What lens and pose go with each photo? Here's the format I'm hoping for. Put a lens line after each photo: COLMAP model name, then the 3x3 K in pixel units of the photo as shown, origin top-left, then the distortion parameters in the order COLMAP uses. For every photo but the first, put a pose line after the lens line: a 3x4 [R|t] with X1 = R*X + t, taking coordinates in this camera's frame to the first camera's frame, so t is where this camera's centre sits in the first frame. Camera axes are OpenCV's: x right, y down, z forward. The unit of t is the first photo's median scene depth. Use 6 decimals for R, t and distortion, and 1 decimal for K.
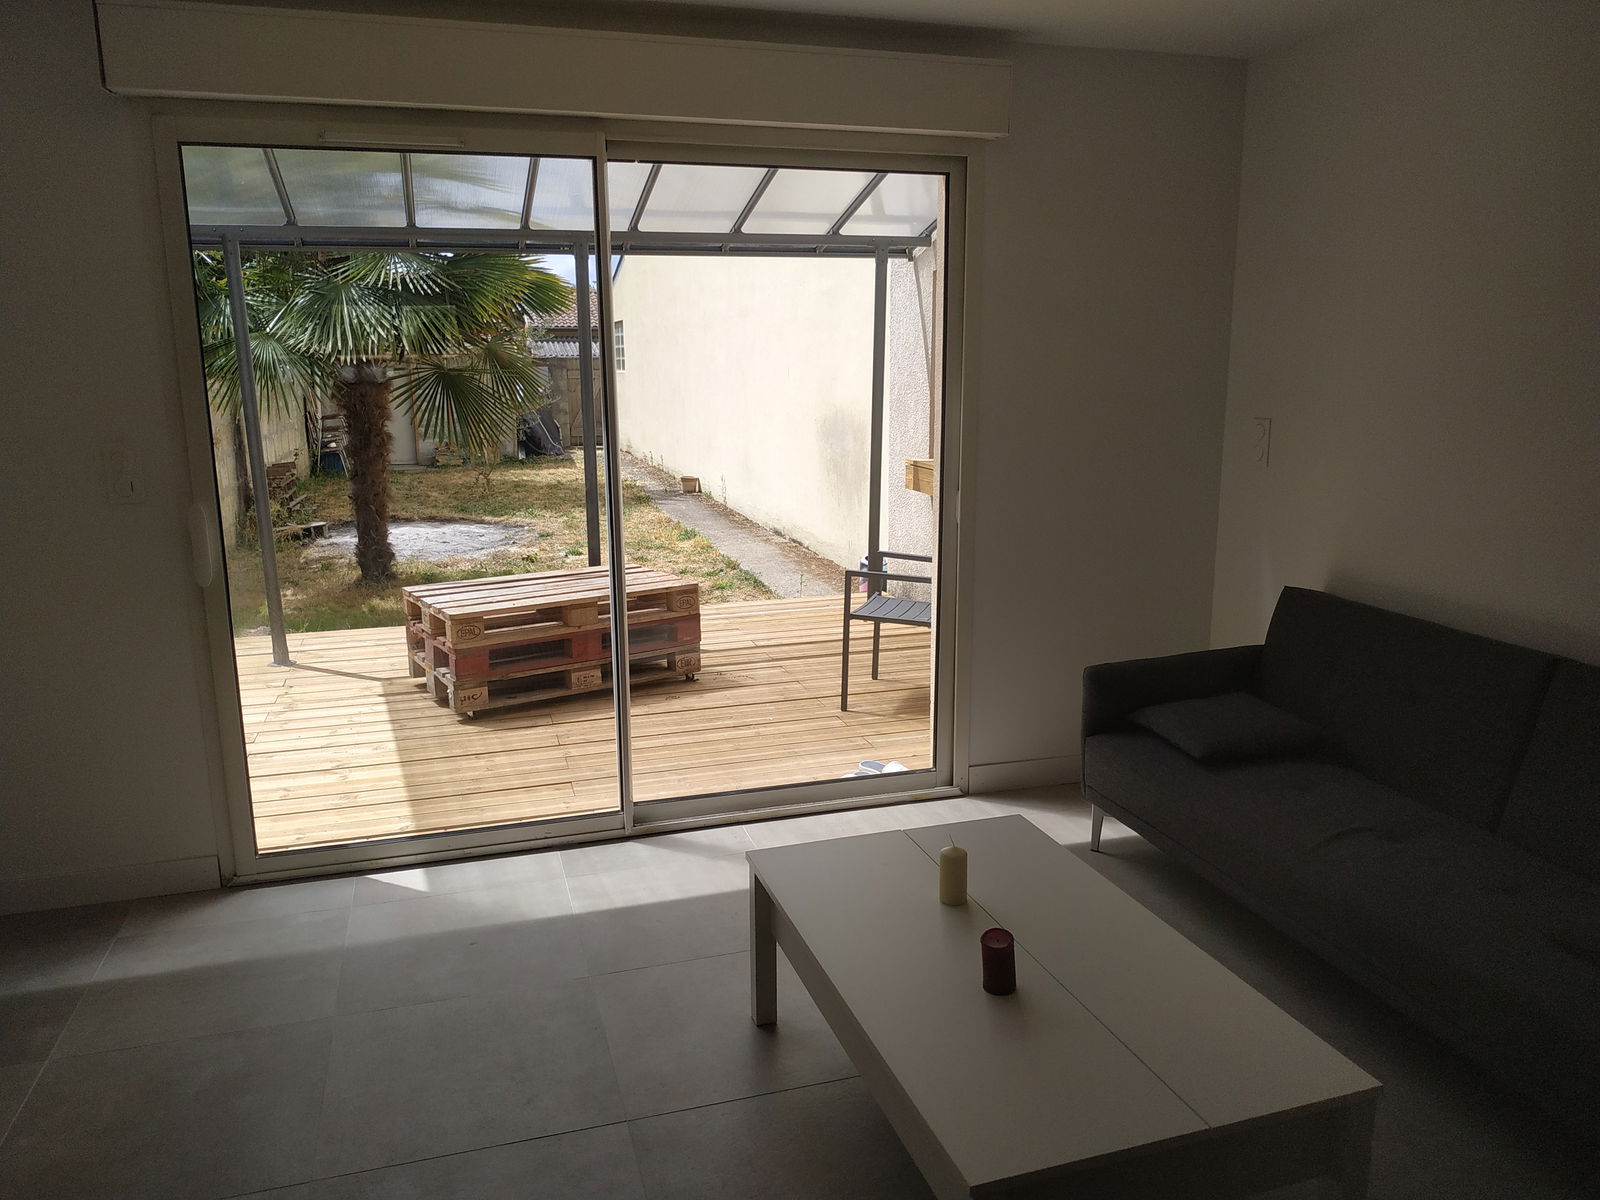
lens RADIAL K [[1154.7, 0, 800.0], [0, 1154.7, 600.0], [0, 0, 1]] dist [0.046510, -0.166128]
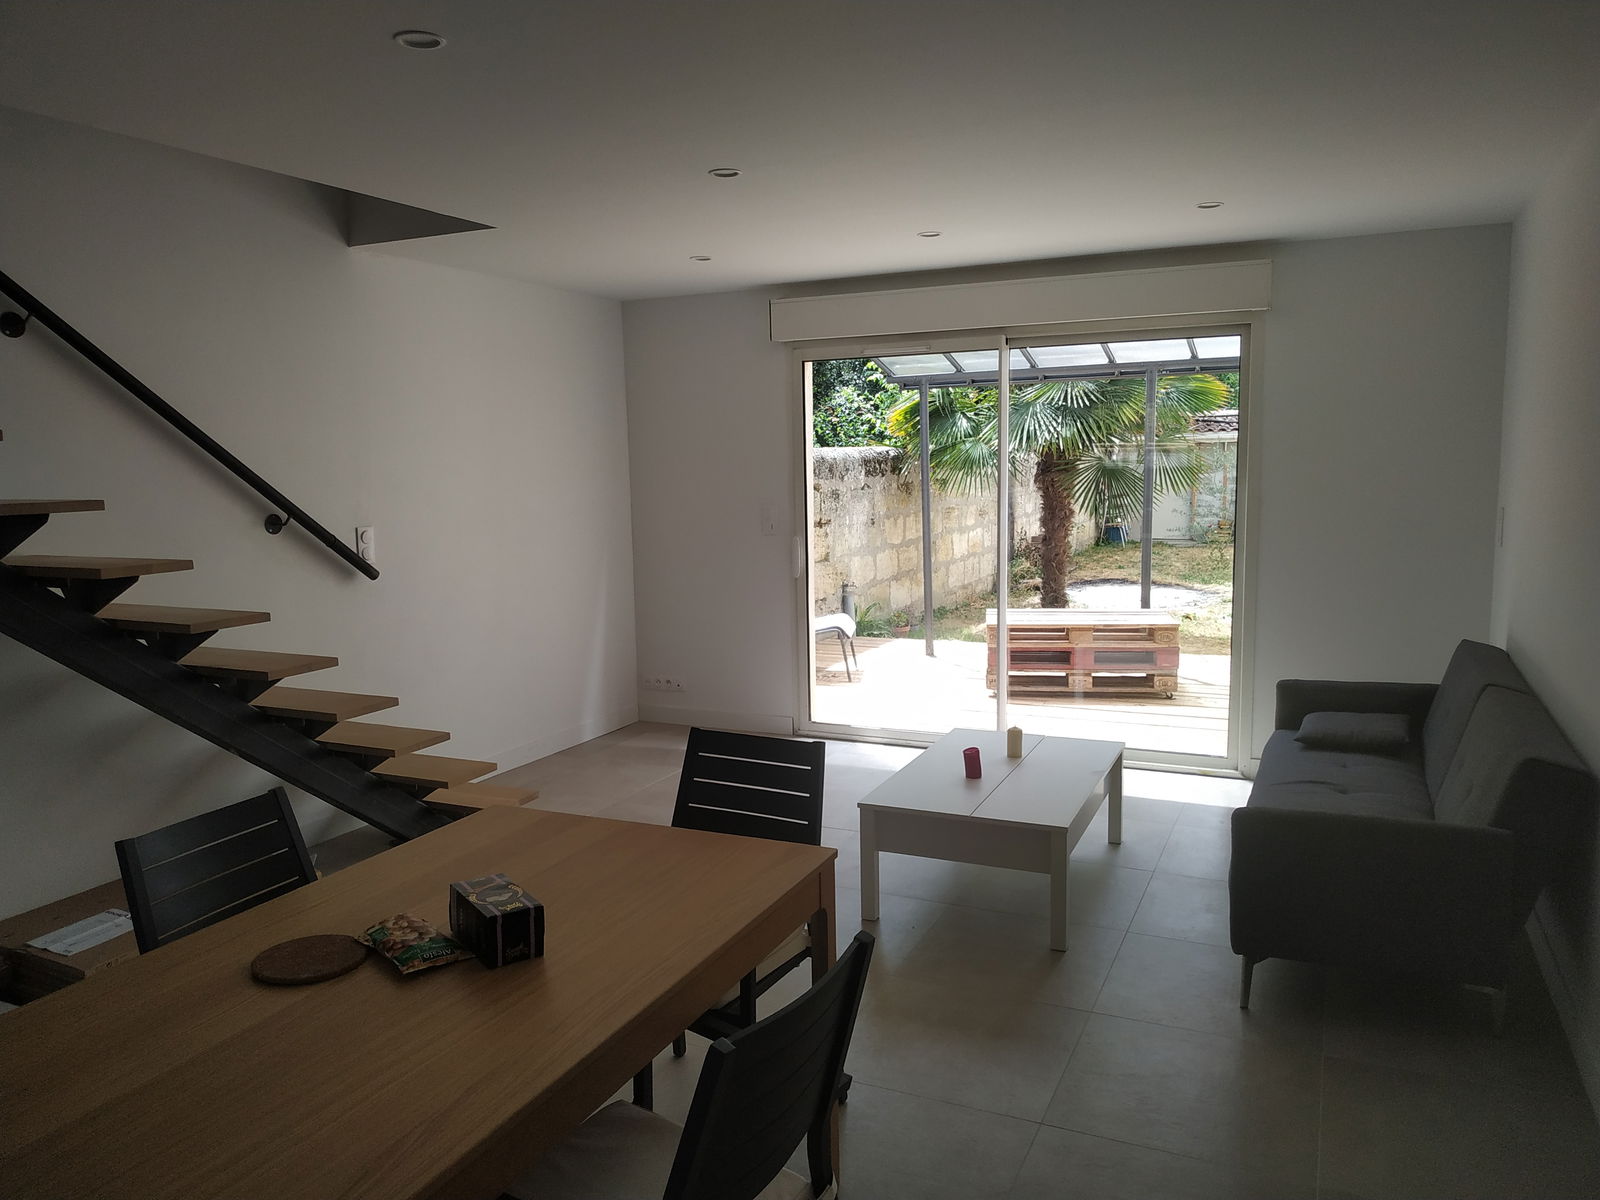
lens RADIAL K [[1154.7, 0, 800.0], [0, 1154.7, 600.0], [0, 0, 1]] dist [0.046510, -0.166128]
pose [[0.740853, 0.075990, -0.667355, 0.467499], [-0.121879, 0.992294, -0.022312, 0.039698], [0.660517, 0.097866, 0.744406, -0.269189]]
